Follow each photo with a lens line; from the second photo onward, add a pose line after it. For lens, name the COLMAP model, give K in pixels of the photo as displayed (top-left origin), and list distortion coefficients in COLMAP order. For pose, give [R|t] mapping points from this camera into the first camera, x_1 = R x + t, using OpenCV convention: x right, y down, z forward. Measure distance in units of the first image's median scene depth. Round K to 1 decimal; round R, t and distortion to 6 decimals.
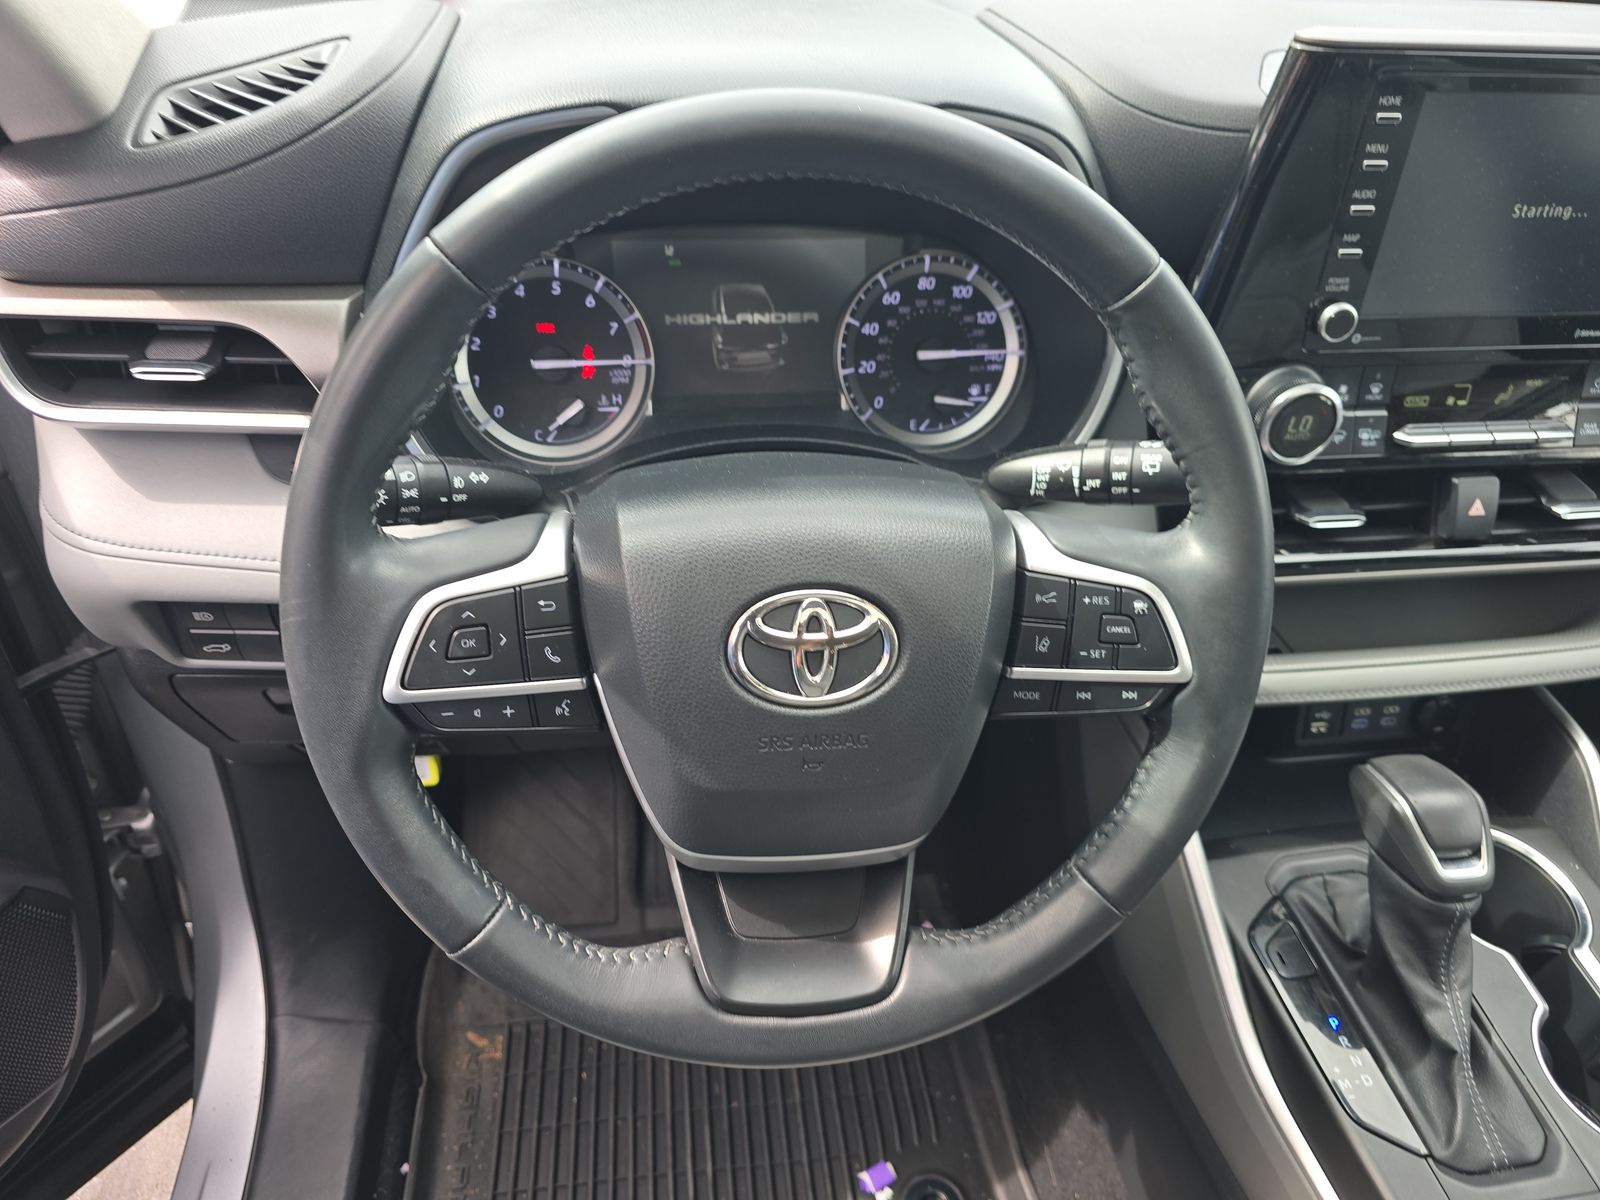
lens RADIAL K [[1092.5, 0, 815.4], [0, 1092.5, 630.3], [0, 0, 1]] dist [0.034648, -0.028736]
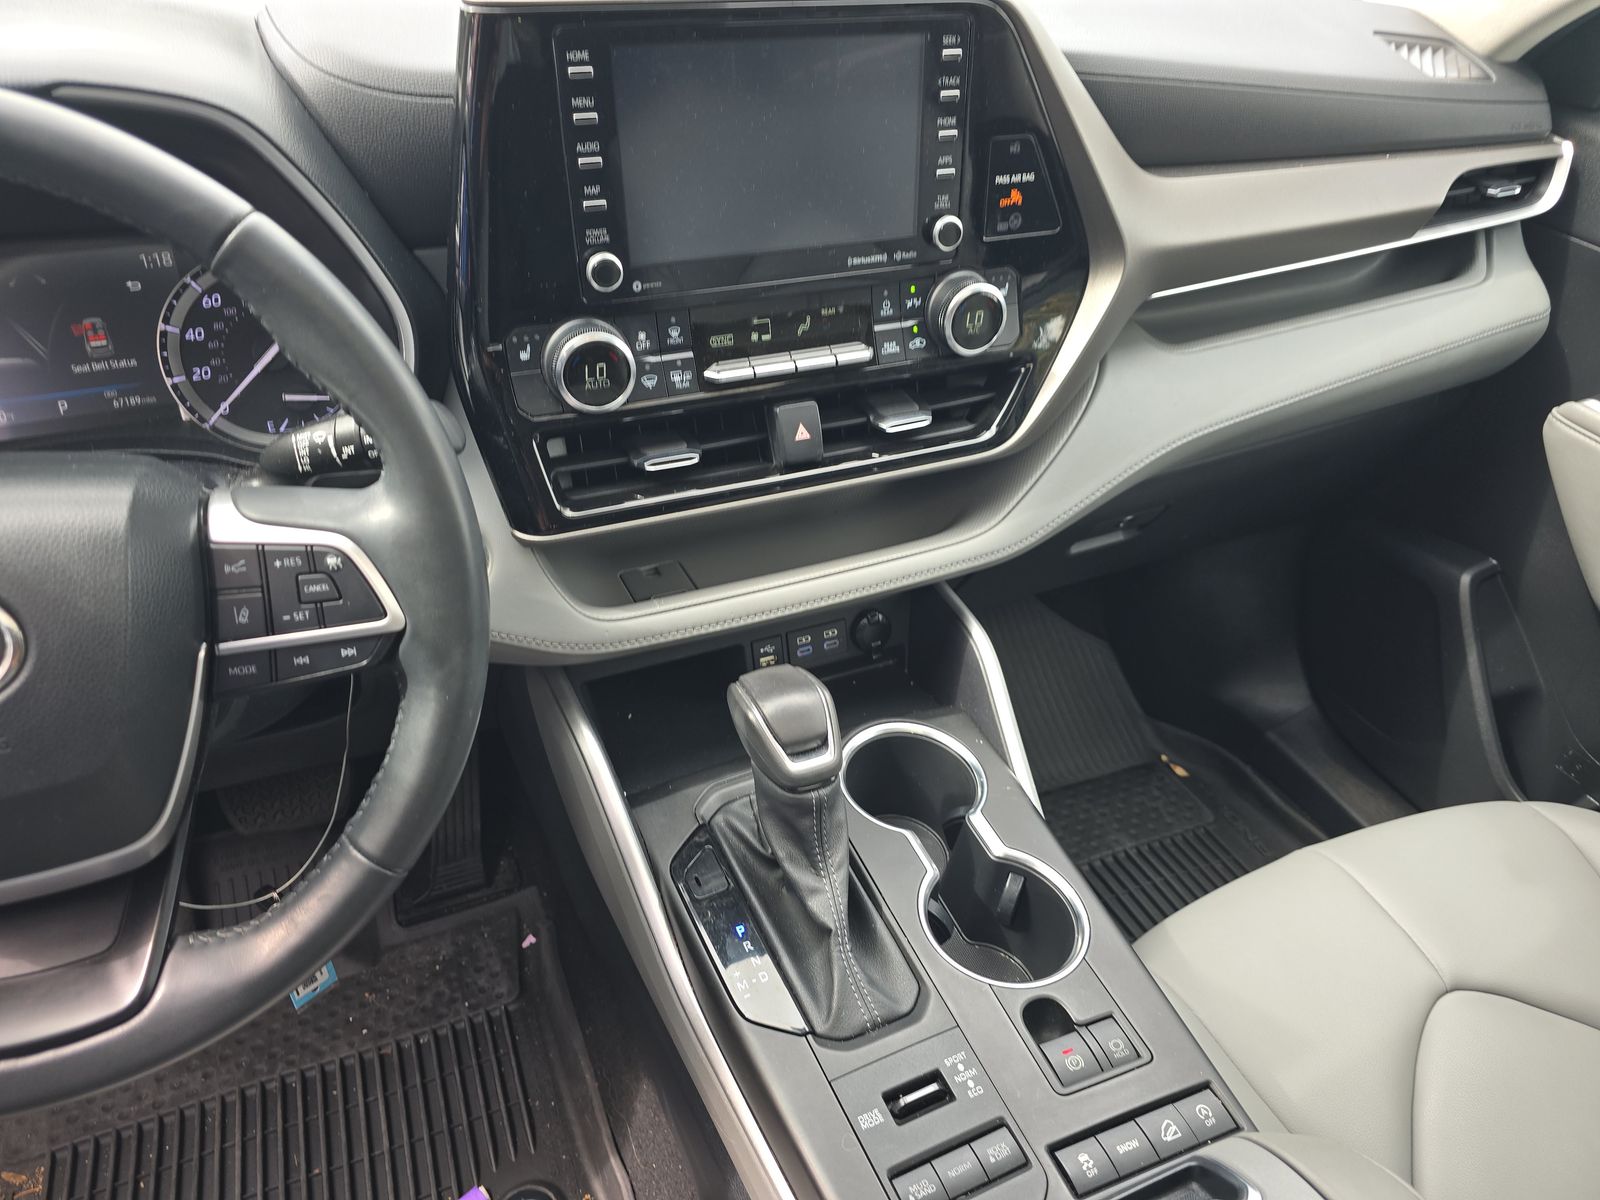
lens RADIAL K [[1092.5, 0, 804.2], [0, 1092.5, 631.5], [0, 0, 1]] dist [0.034648, -0.028736]
pose [[0.964263, -0.173369, 0.200352, 0.350565], [0.177609, 0.984096, -0.003247, 0.084716], [-0.196602, 0.038715, 0.979719, -0.042818]]
